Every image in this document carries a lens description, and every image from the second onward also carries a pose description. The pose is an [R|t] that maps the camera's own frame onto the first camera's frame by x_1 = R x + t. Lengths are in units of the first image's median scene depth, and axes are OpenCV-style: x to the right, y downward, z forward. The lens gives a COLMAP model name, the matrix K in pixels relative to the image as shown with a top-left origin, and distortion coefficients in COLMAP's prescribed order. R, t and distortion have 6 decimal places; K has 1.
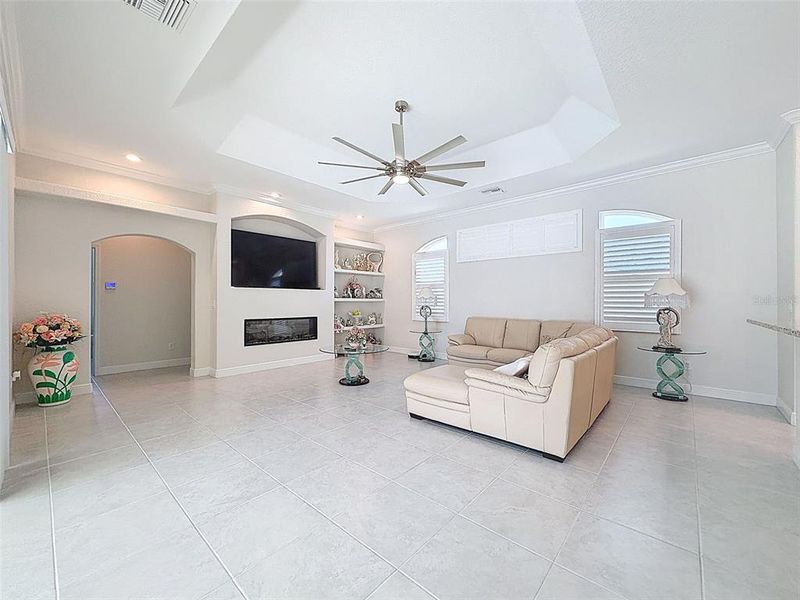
lens RADIAL K [[322.1, 0, 399.9], [0, 322.1, 301.0], [0, 0, 1]] dist [0.000972, 0.000205]
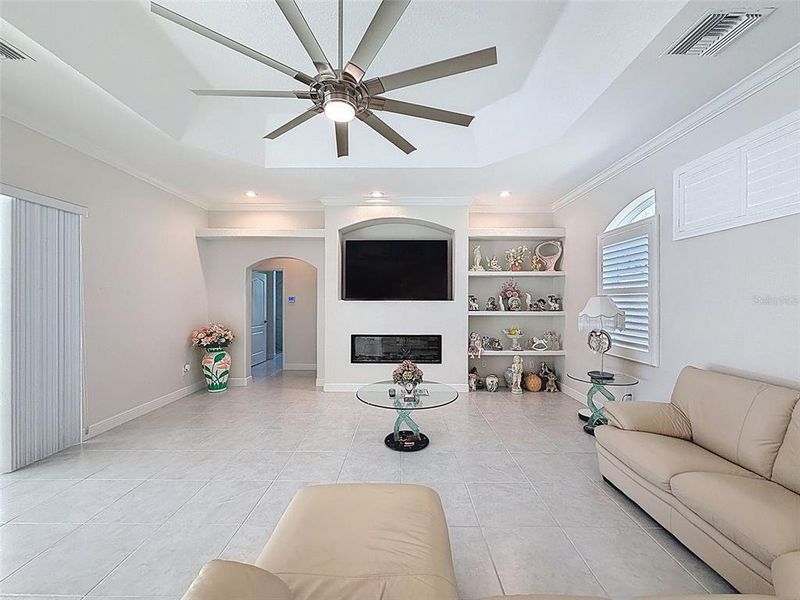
lens RADIAL K [[322.1, 0, 399.9], [0, 322.1, 301.0], [0, 0, 1]] dist [0.000972, 0.000205]
pose [[0.655078, -0.000804, -0.755561, 0.321962], [0.000384, 1.000000, -0.000732, -0.039957], [0.755561, 0.000190, 0.655078, 0.485701]]
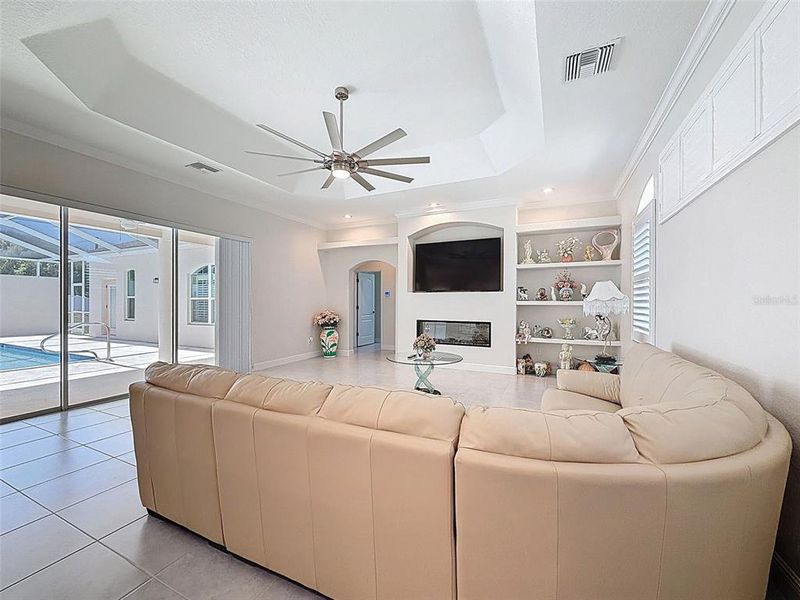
lens RADIAL K [[322.1, 0, 399.9], [0, 322.1, 301.0], [0, 0, 1]] dist [0.000972, 0.000205]
pose [[0.277833, -0.002536, -0.960626, 0.625630], [-0.000549, 0.999996, -0.002799, -0.007820], [0.960629, 0.001305, 0.277831, 0.608959]]
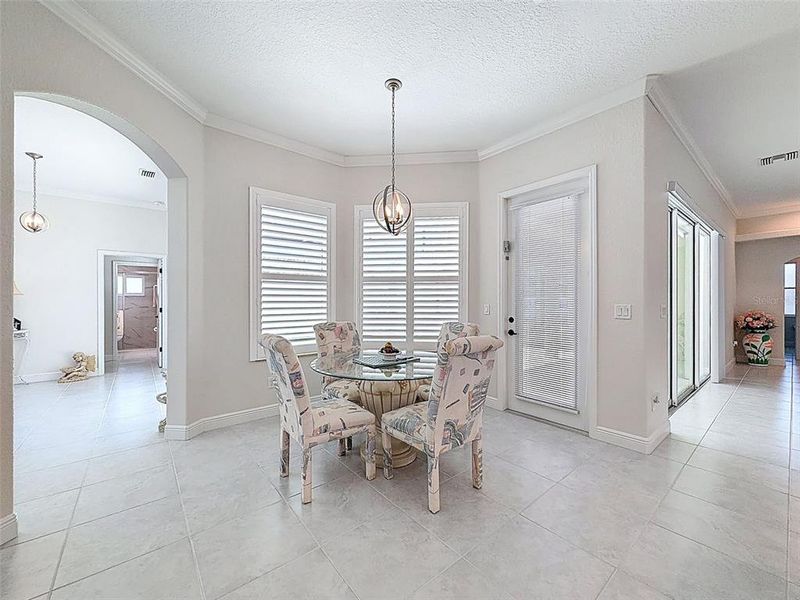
lens RADIAL K [[322.1, 0, 399.9], [0, 322.1, 301.0], [0, 0, 1]] dist [0.000972, 0.000205]
pose [[-0.159614, -0.005793, -0.987163, 0.602324], [0.001803, 0.999979, -0.006160, -0.003874], [0.987178, -0.002763, -0.159600, -0.385079]]
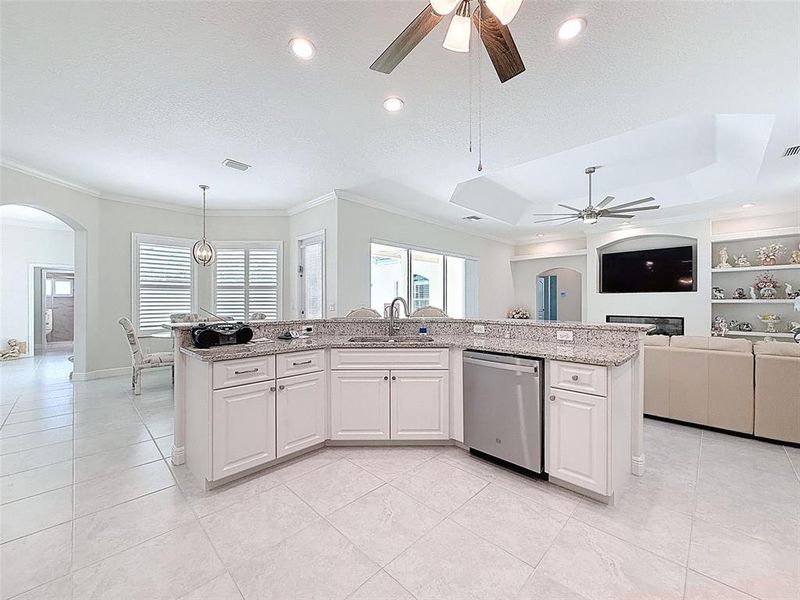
lens RADIAL K [[322.1, 0, 399.9], [0, 322.1, 301.0], [0, 0, 1]] dist [0.000972, 0.000205]
pose [[-0.055007, -0.005971, -0.998468, 1.019042], [0.002114, 0.999979, -0.006096, -0.000742], [0.998484, -0.002446, -0.054993, 0.145888]]
